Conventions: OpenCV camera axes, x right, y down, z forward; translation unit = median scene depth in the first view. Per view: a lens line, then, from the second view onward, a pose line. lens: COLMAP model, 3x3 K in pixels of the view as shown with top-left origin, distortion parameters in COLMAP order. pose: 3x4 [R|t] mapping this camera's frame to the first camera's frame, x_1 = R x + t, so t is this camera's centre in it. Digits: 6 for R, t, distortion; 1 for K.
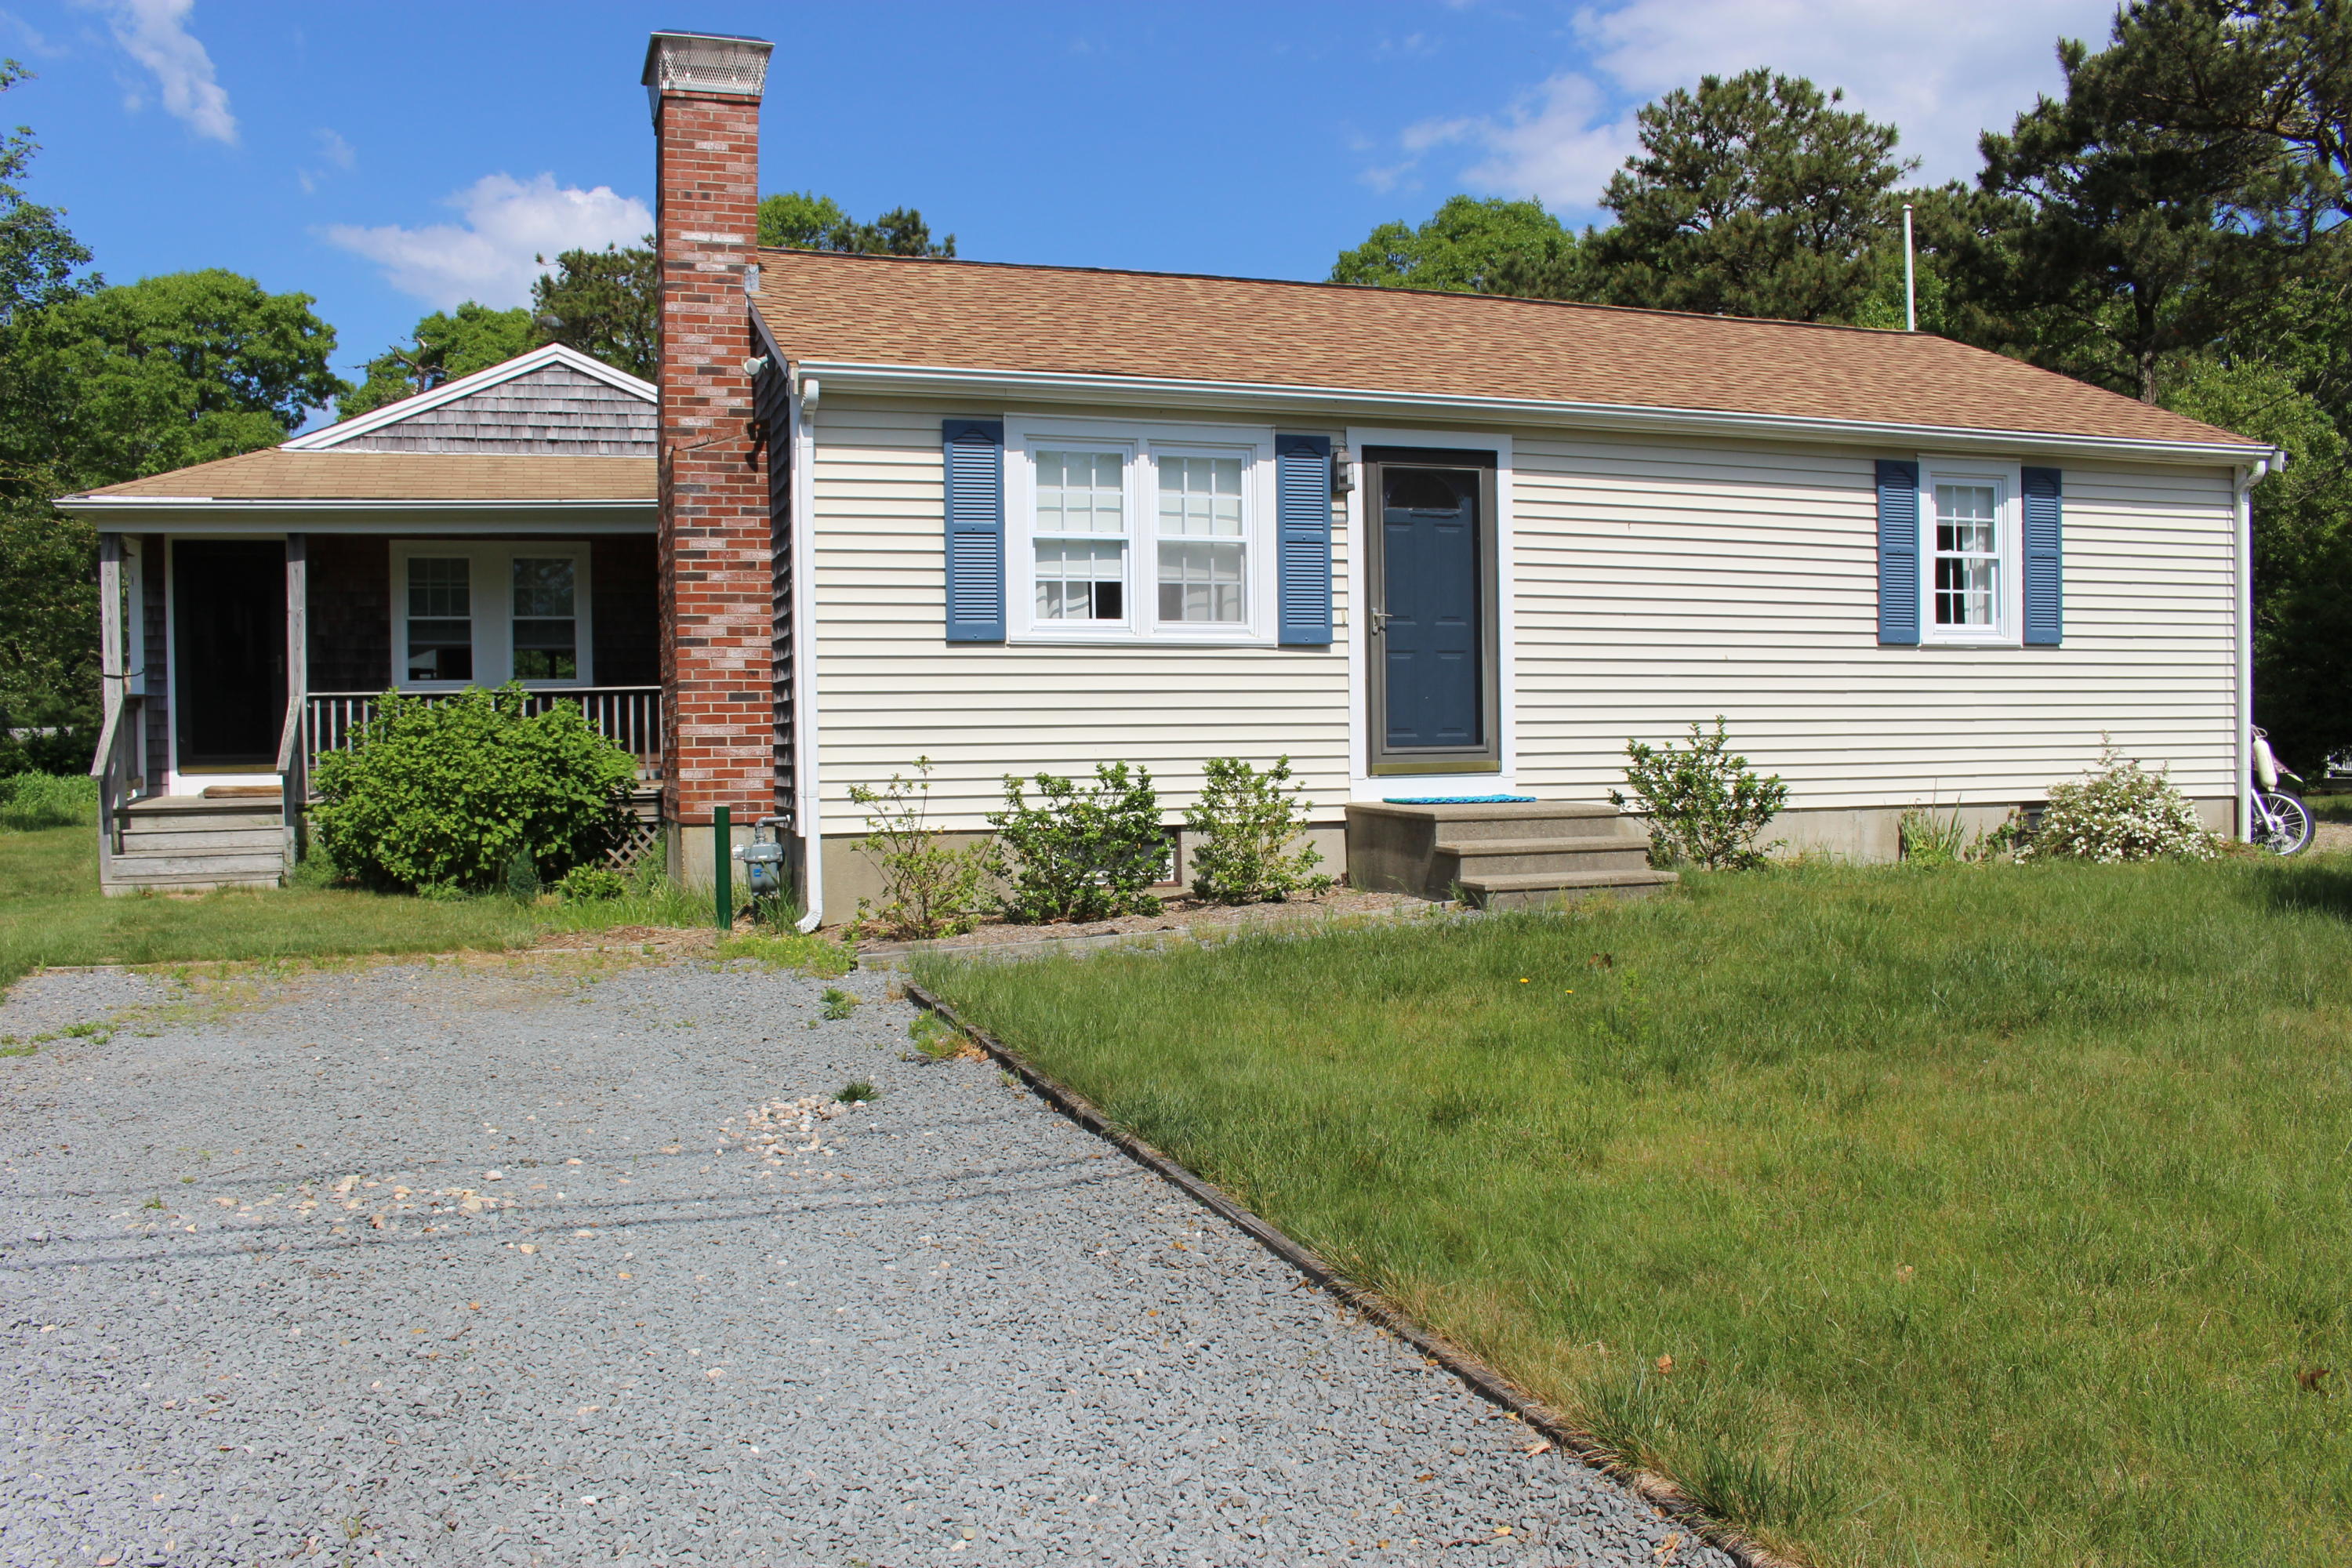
lens RADIAL K [[1957.1, 0, 1135.3], [0, 1957.1, 800.2], [0, 0, 1]] dist [-0.158314, 0.130024]
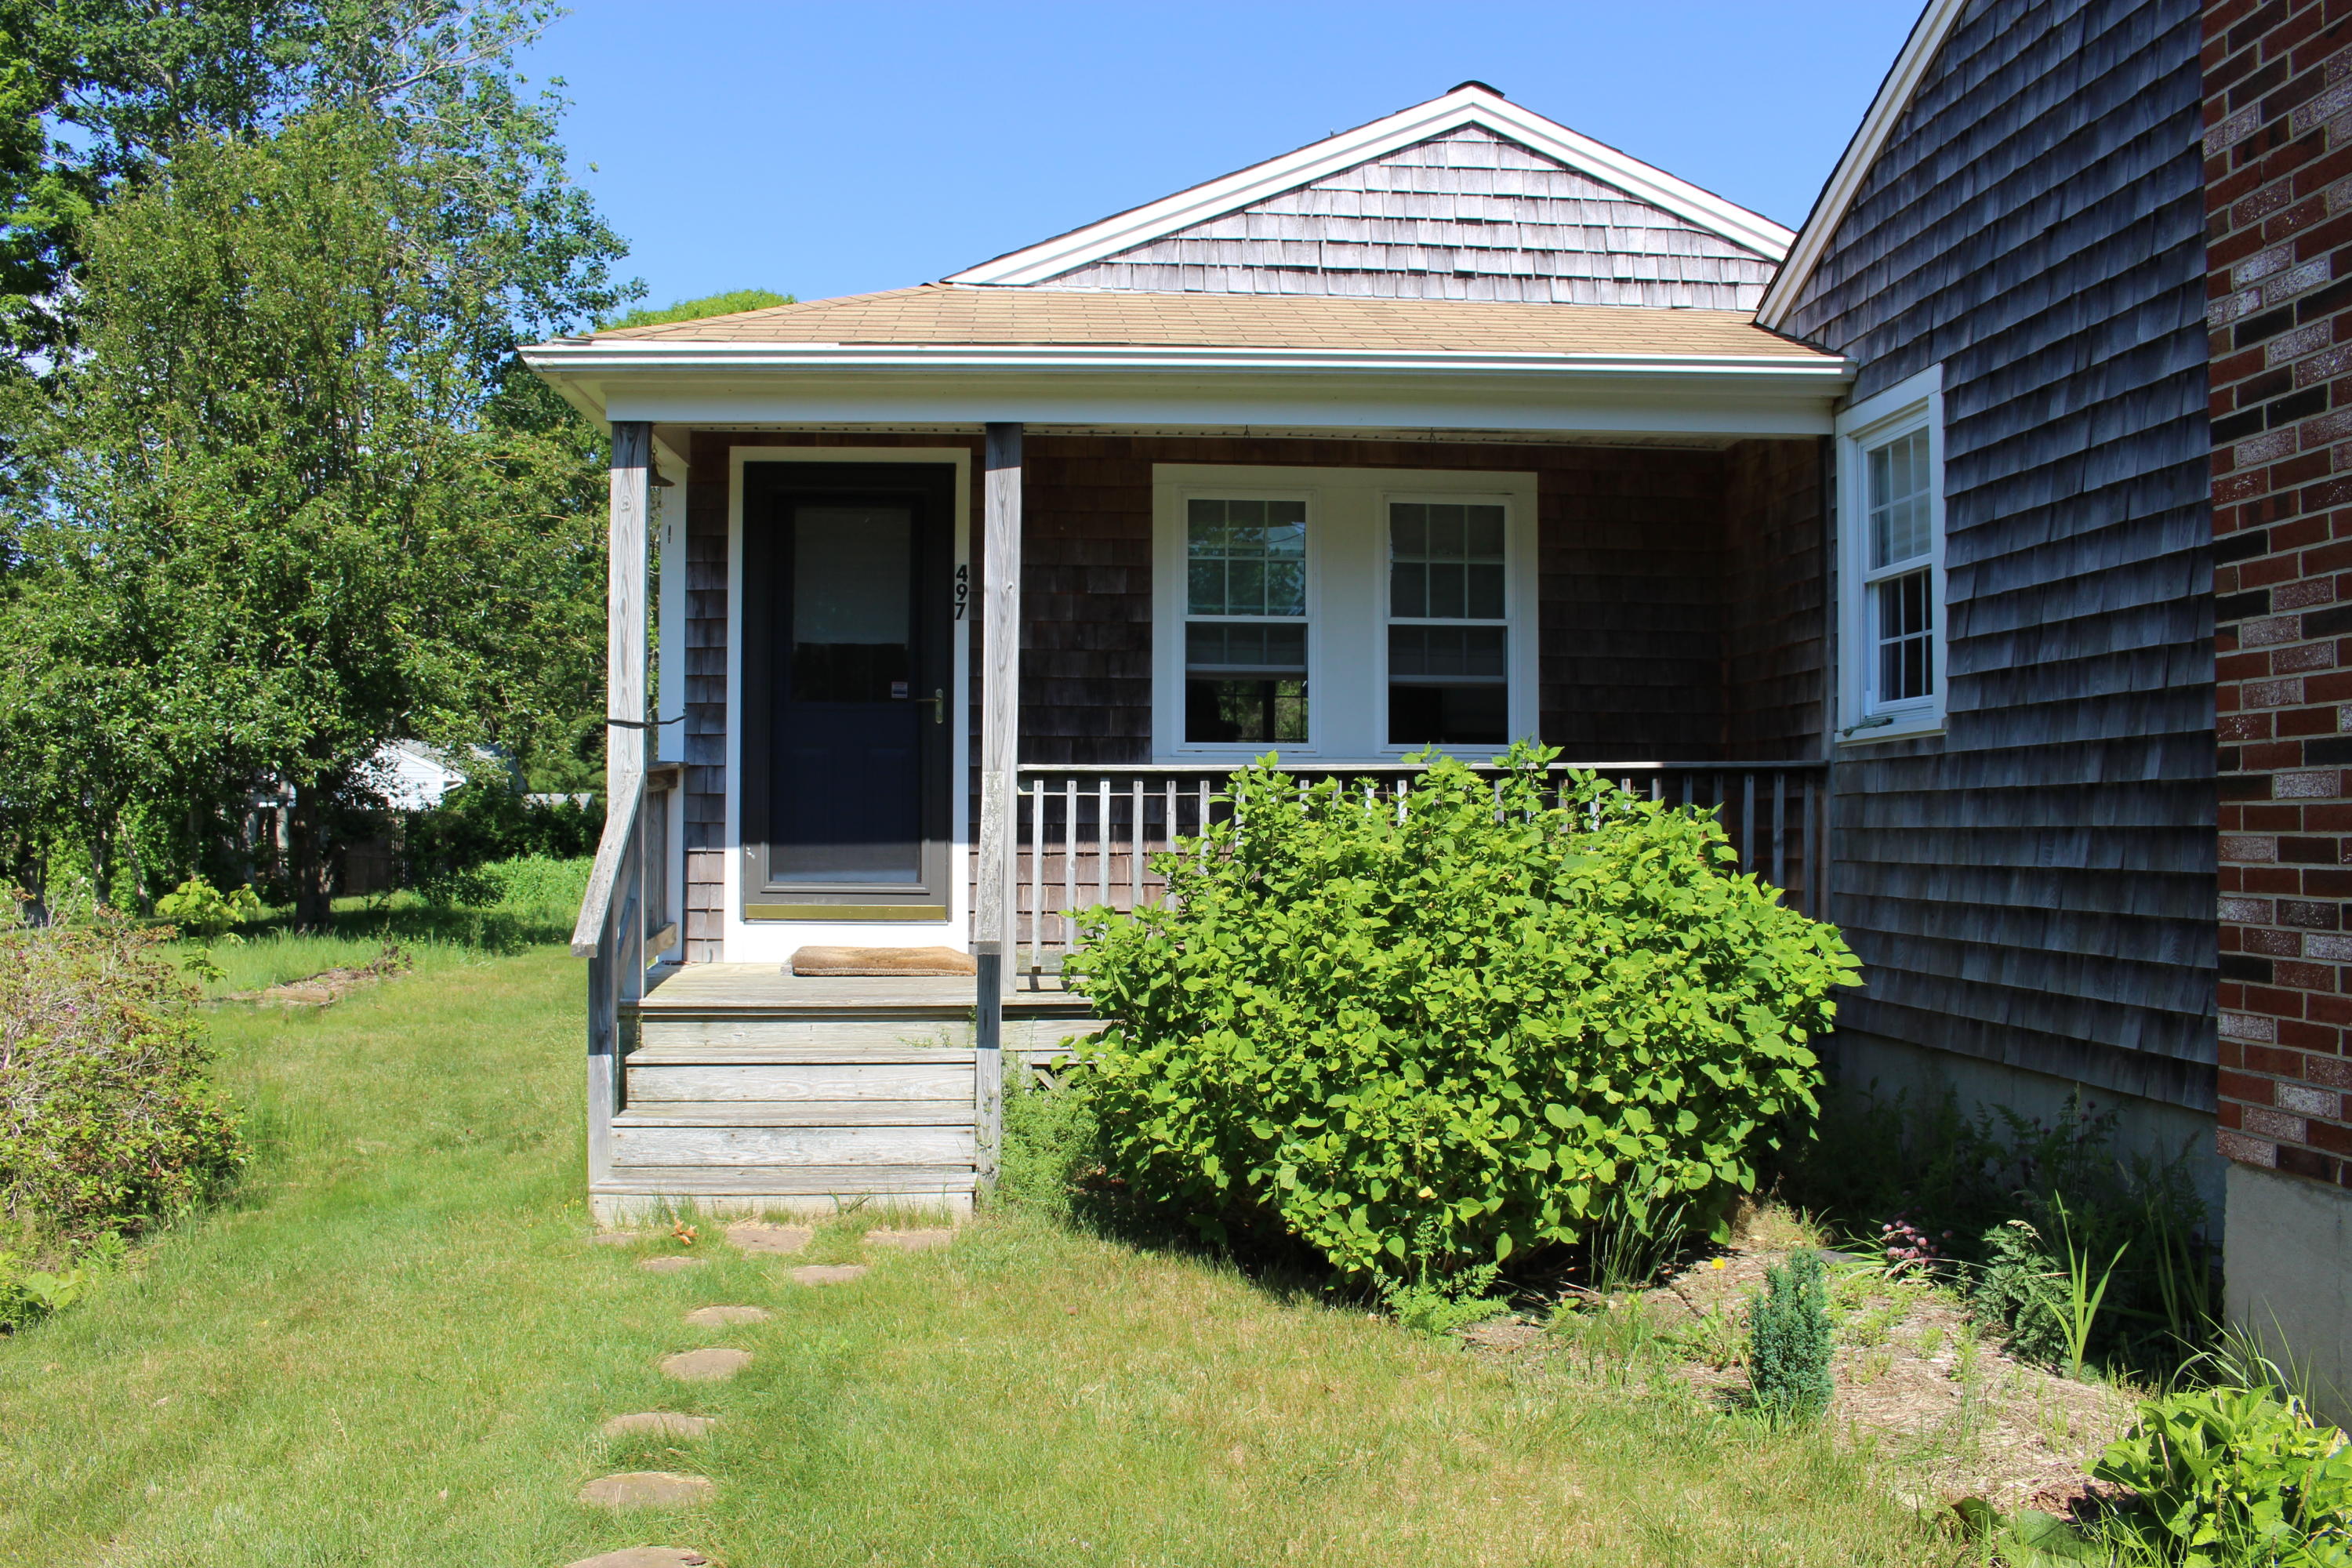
lens RADIAL K [[1954.0, 0, 1114.2], [0, 1954.0, 792.7], [0, 0, 1]] dist [-0.153889, 0.115318]
pose [[0.968493, 0.012578, -0.248724, -0.329895], [-0.023542, 0.998875, -0.041158, -0.034039], [0.247927, 0.045717, 0.967699, 0.613186]]
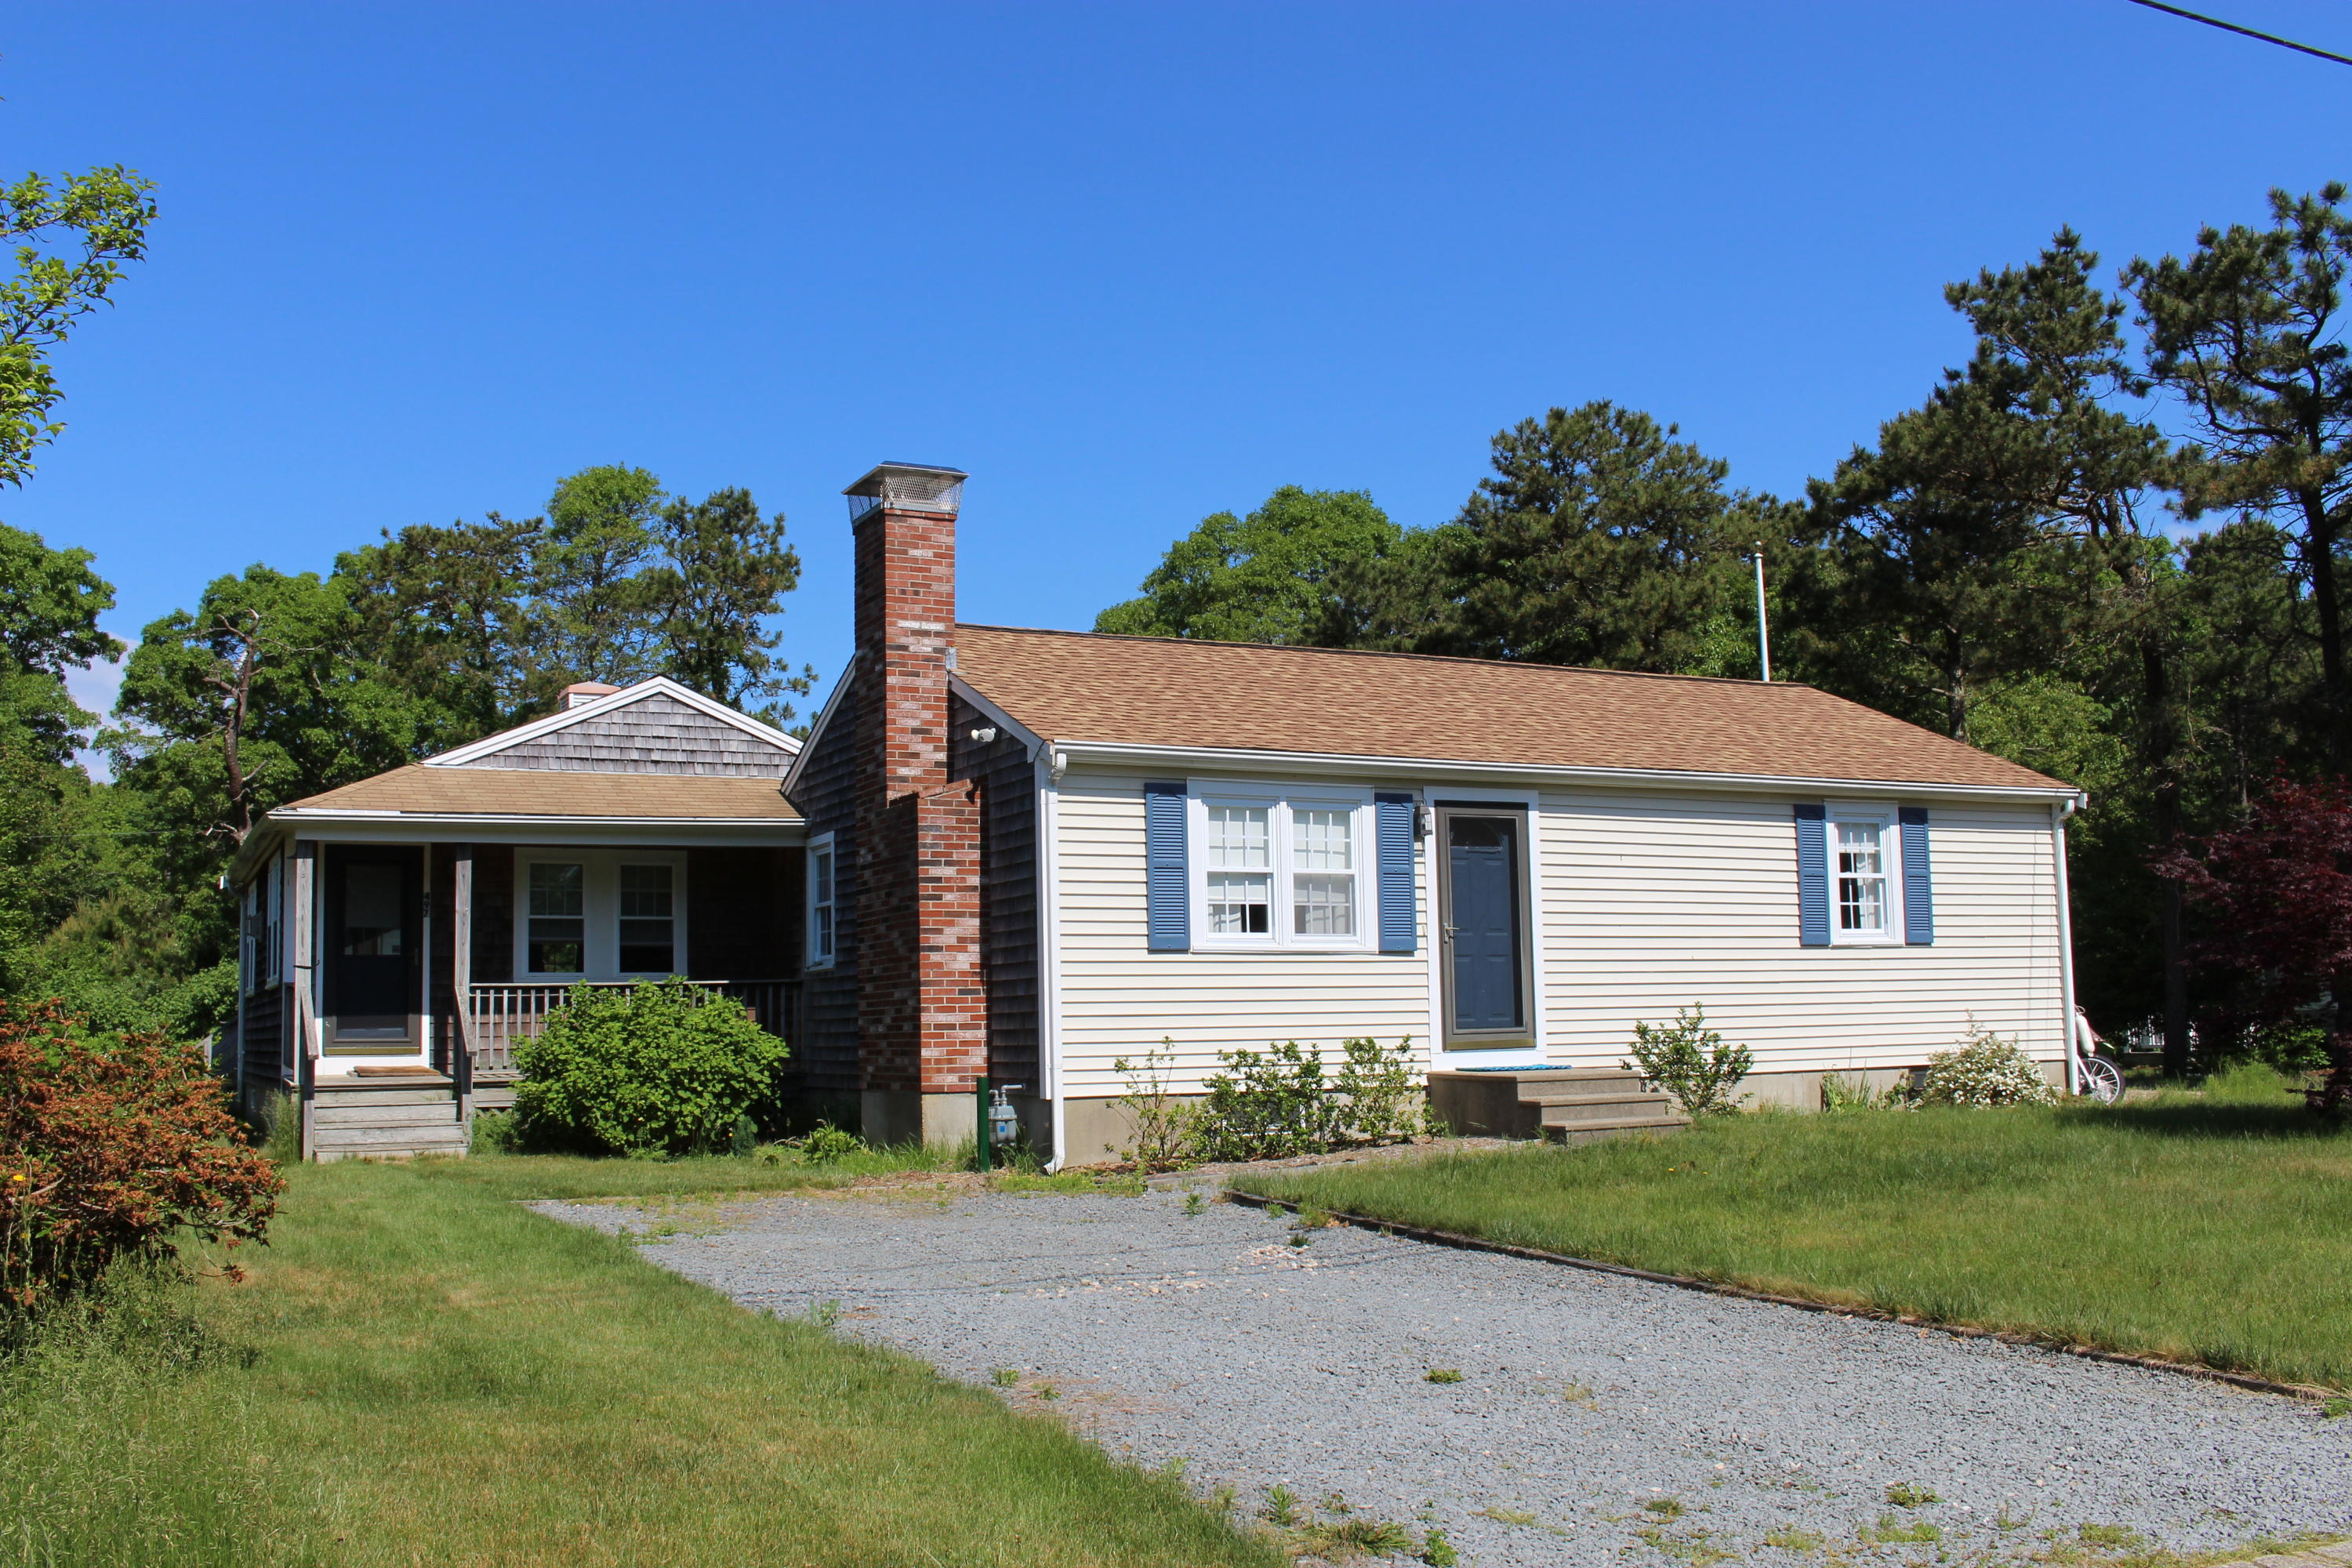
lens RADIAL K [[2210.0, 0, 1140.3], [0, 2210.0, 790.6], [0, 0, 1]] dist [-0.149159, 0.155365]
pose [[0.989955, 0.010936, 0.140956, -0.252343], [0.008816, 0.990288, -0.138749, 0.015152], [-0.141104, 0.138598, 0.980245, -0.382721]]
